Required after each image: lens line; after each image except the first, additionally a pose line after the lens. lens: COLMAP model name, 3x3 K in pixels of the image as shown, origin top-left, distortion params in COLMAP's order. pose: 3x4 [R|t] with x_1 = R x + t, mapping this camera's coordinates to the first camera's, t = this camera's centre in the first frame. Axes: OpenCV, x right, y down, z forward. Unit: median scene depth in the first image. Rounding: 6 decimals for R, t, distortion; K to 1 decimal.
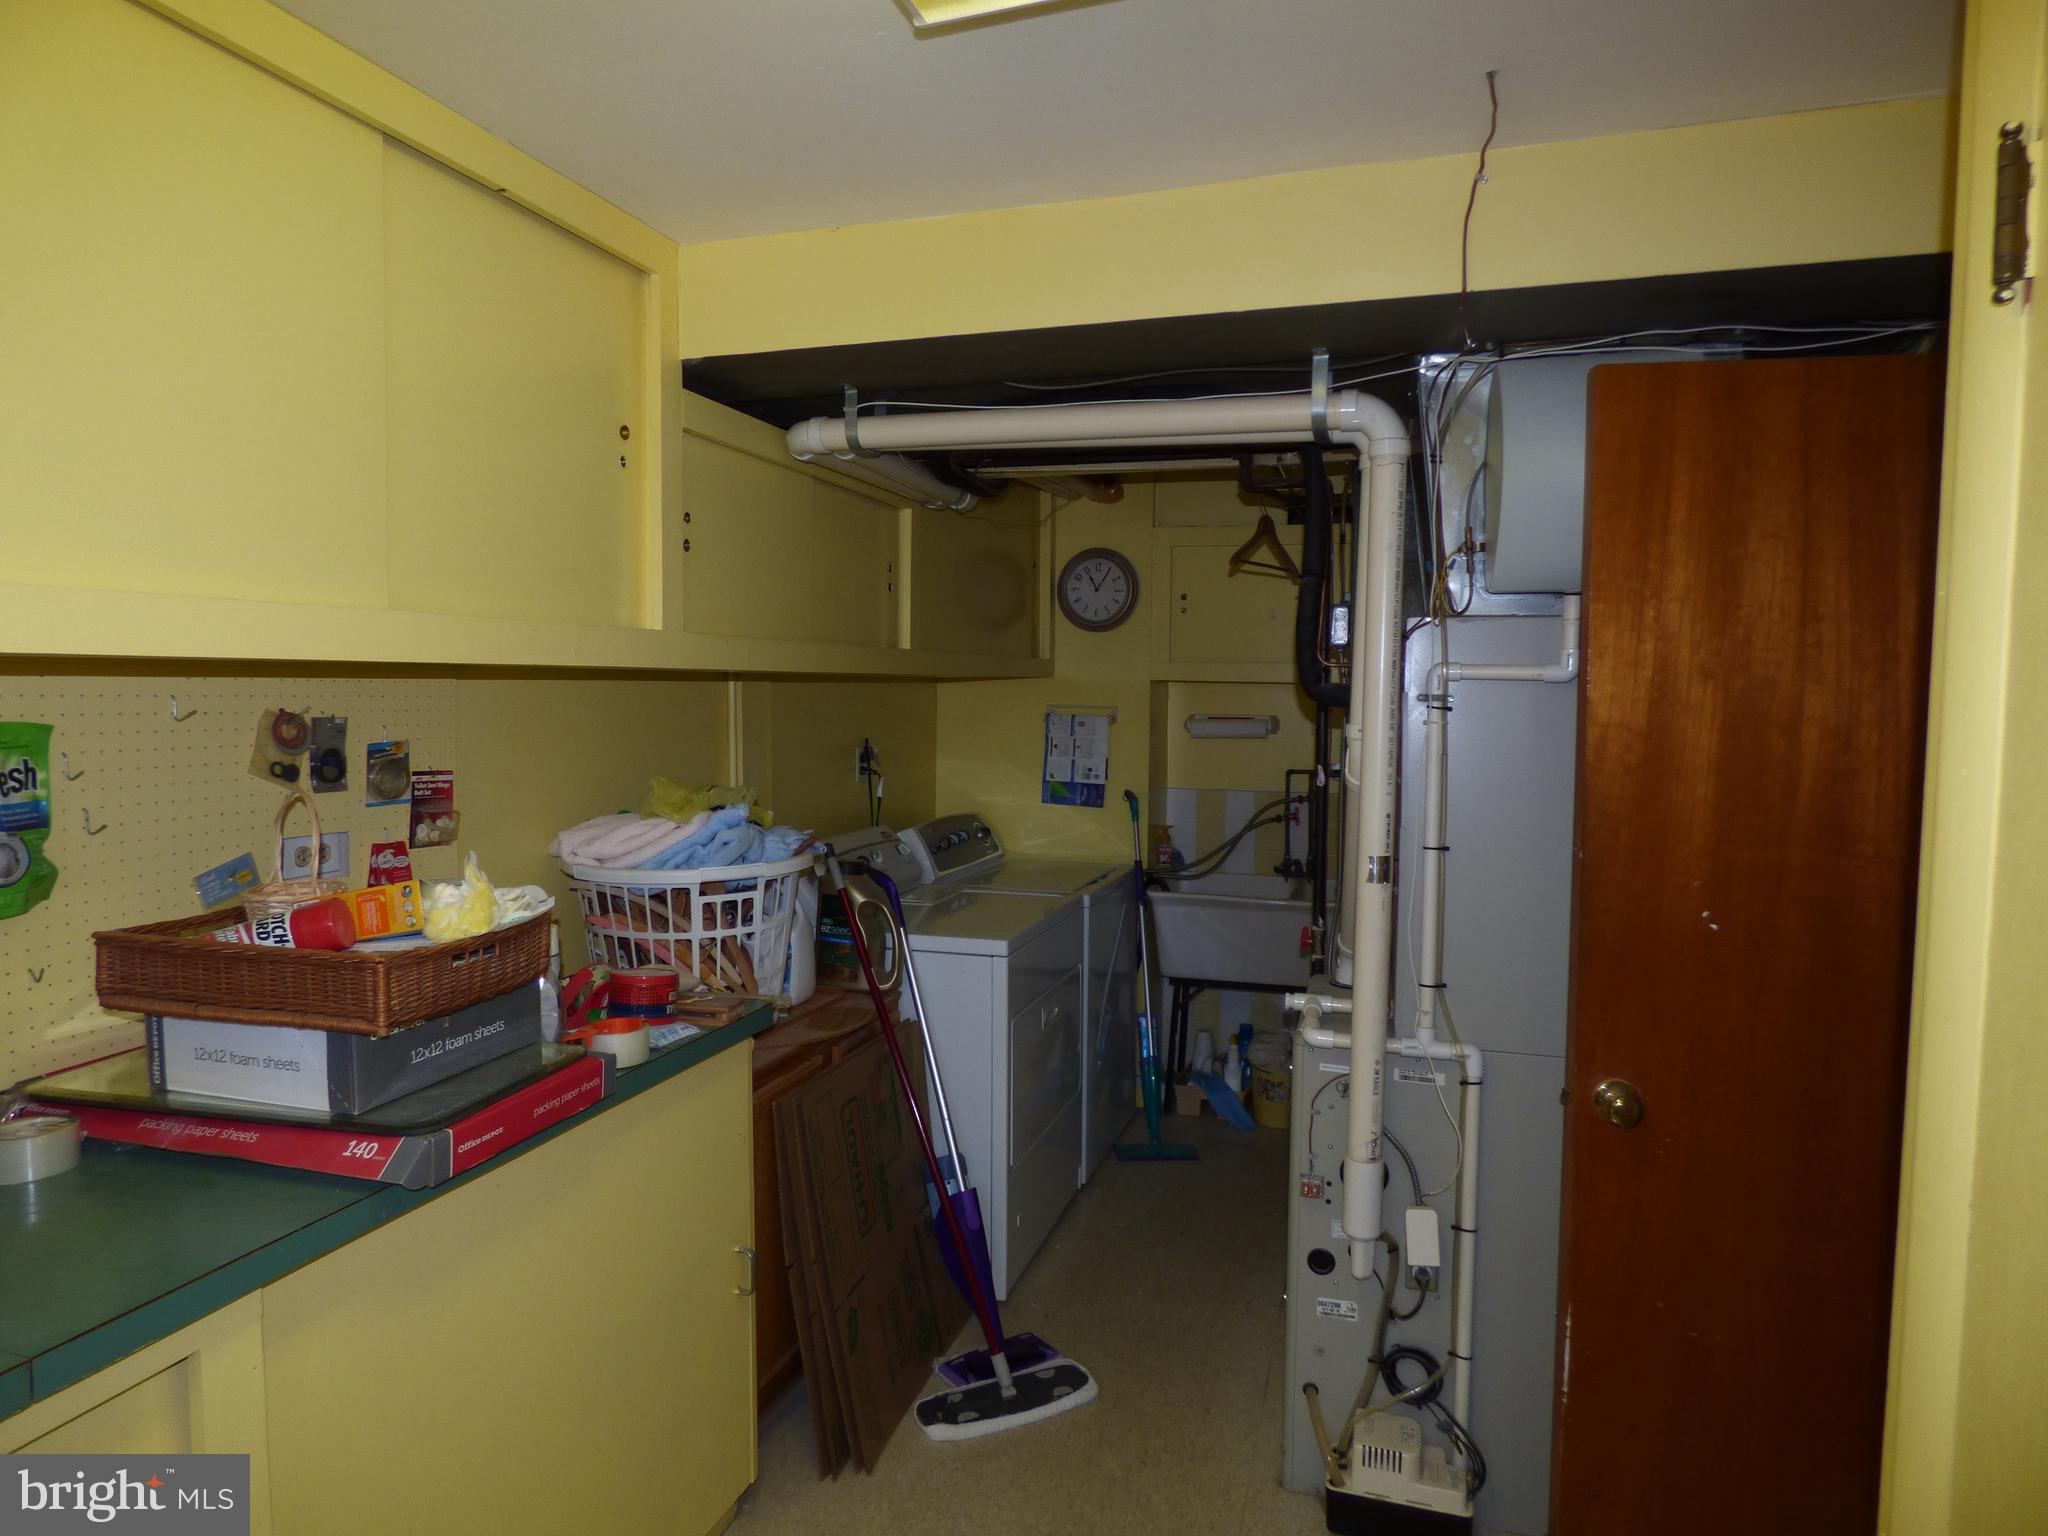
lens RADIAL K [[1226.4, 0, 1018.7], [0, 1226.4, 771.3], [0, 0, 1]] dist [-0.005056, 0.000622]
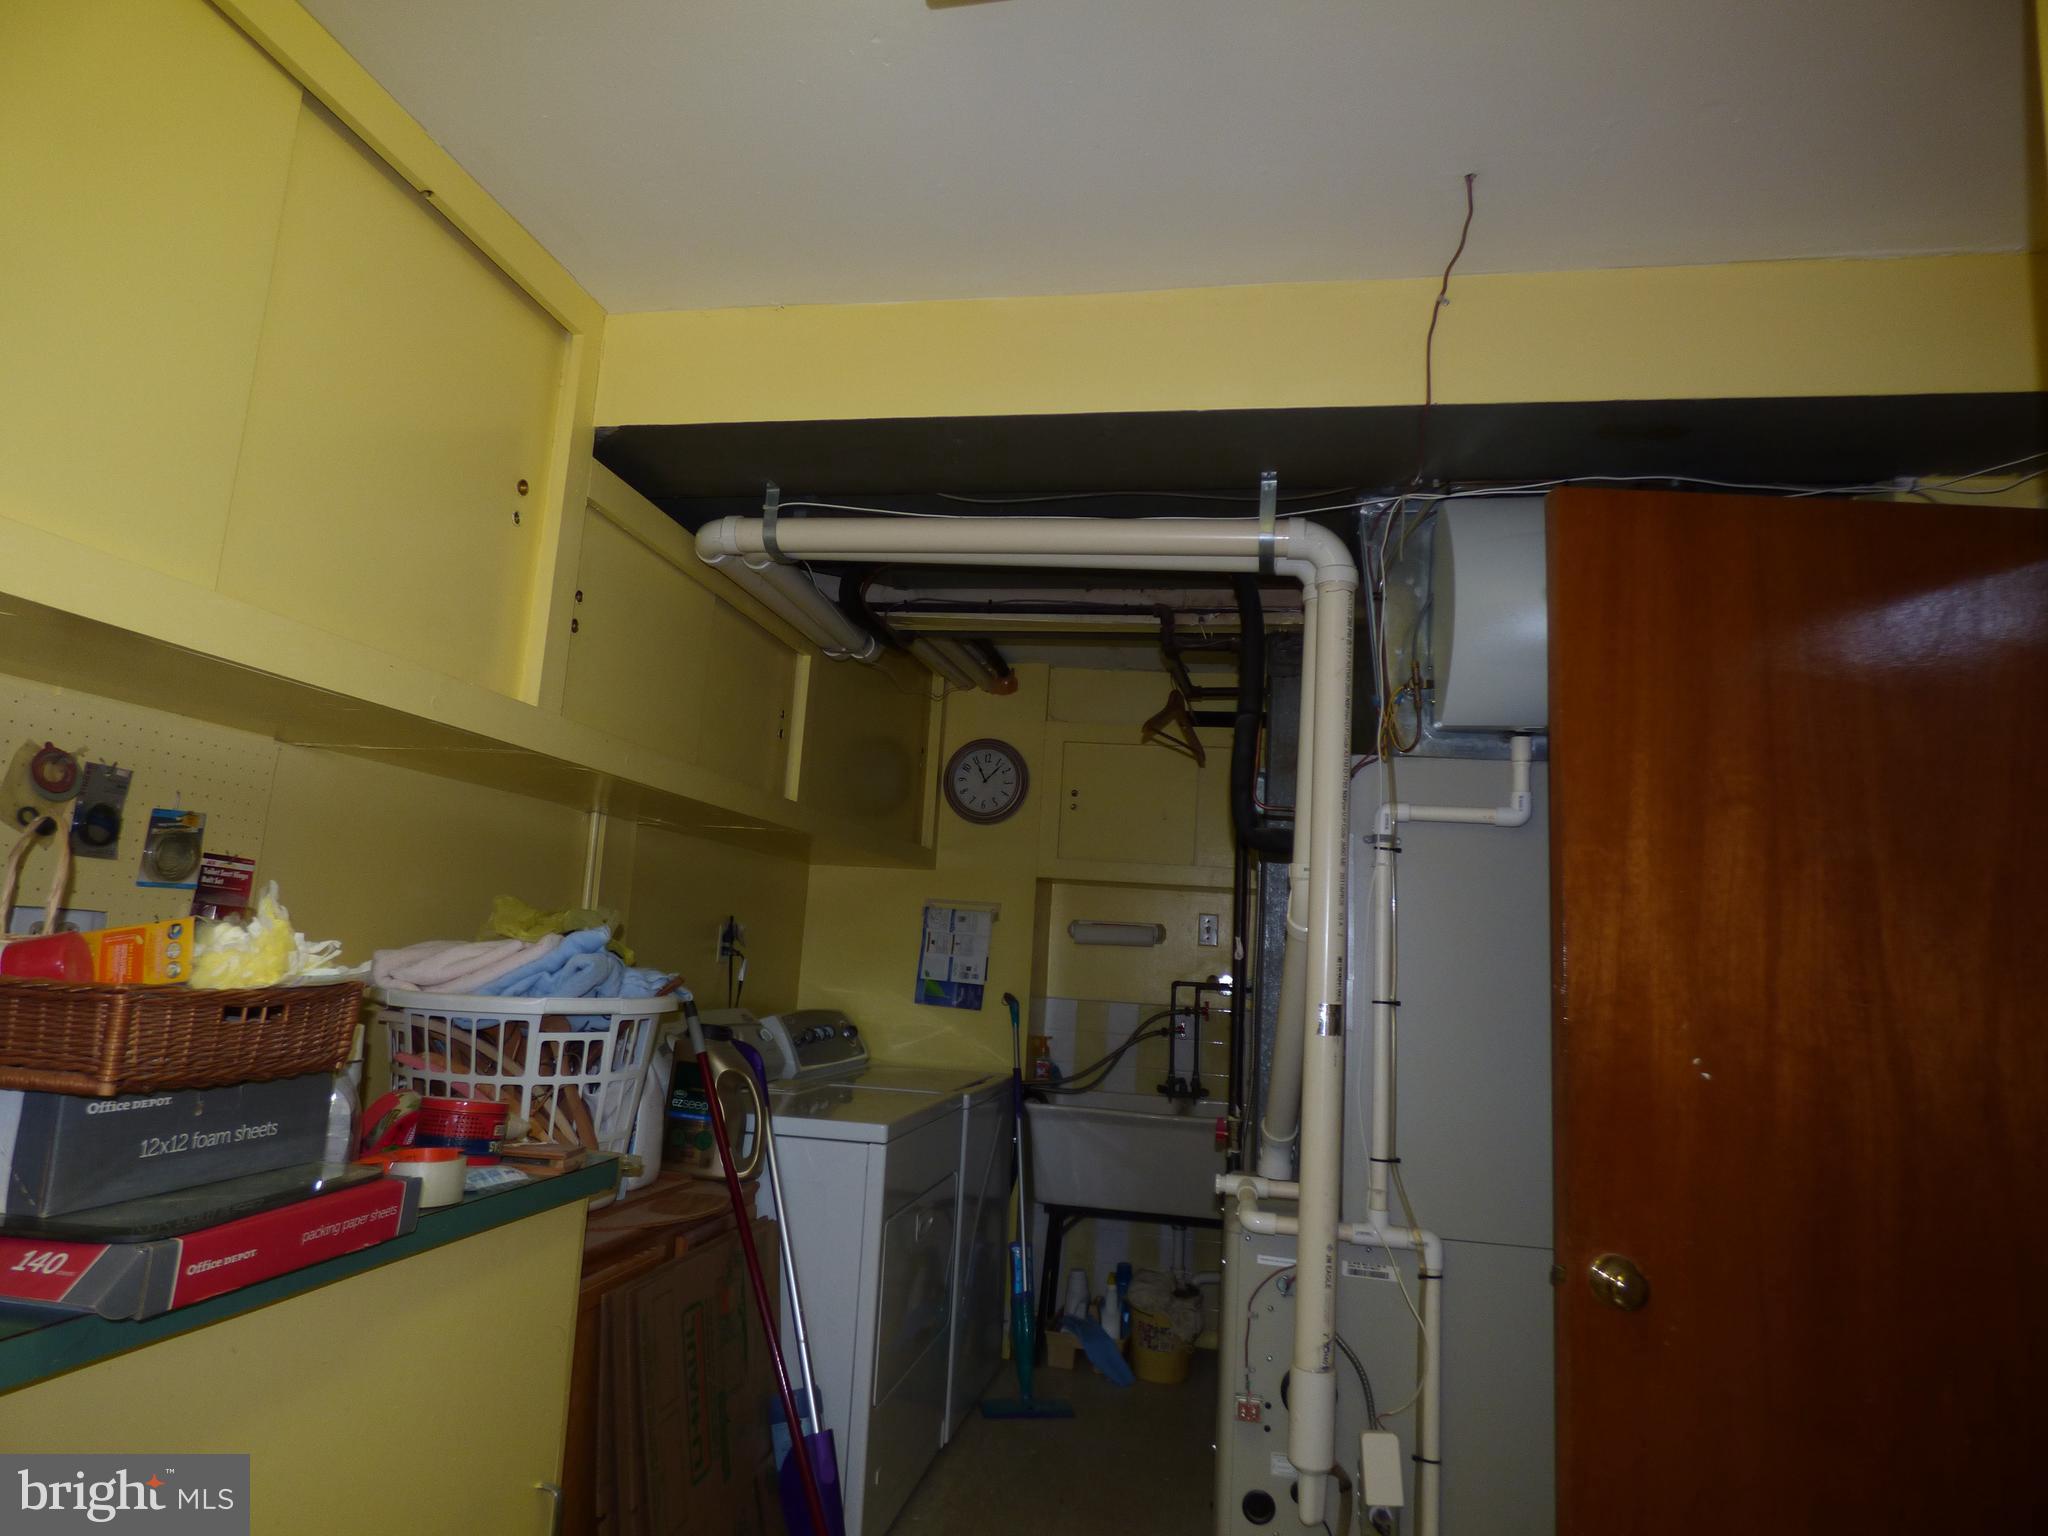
lens RADIAL K [[1228.6, 0, 1020.2], [0, 1228.6, 768.6], [0, 0, 1]] dist [-0.012761, 0.004669]
pose [[0.990773, 0.067395, 0.117585, -0.044813], [-0.041144, 0.976219, -0.212846, 0.090409], [-0.129133, 0.206044, 0.969985, 0.105242]]
